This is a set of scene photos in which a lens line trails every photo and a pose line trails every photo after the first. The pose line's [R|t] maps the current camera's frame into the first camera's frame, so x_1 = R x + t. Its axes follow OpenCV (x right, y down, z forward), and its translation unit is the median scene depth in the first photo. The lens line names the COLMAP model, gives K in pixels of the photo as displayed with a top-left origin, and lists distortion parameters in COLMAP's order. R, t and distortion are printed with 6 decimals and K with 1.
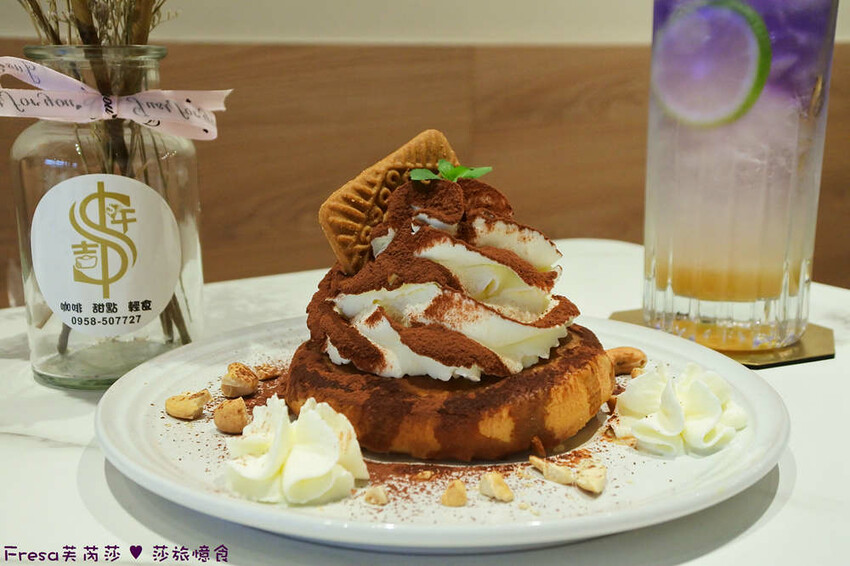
lens RADIAL K [[1058.4, 0, 427.6], [0, 1058.4, 283.9], [0, 0, 1]] dist [0.164581, 0.000000]
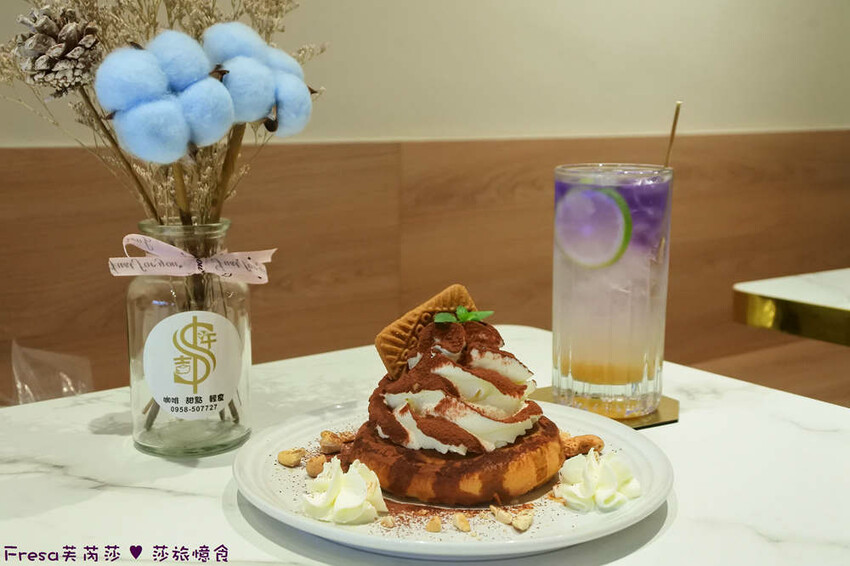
lens RADIAL K [[1058.4, 0, 421.0], [0, 1058.4, 282.4], [0, 0, 1]] dist [0.164581, 0.000000]
pose [[0.996492, -0.009101, 0.083196, -0.110769], [0.012910, 0.998887, -0.045360, -0.068432], [-0.082691, 0.046275, 0.995500, -0.492370]]
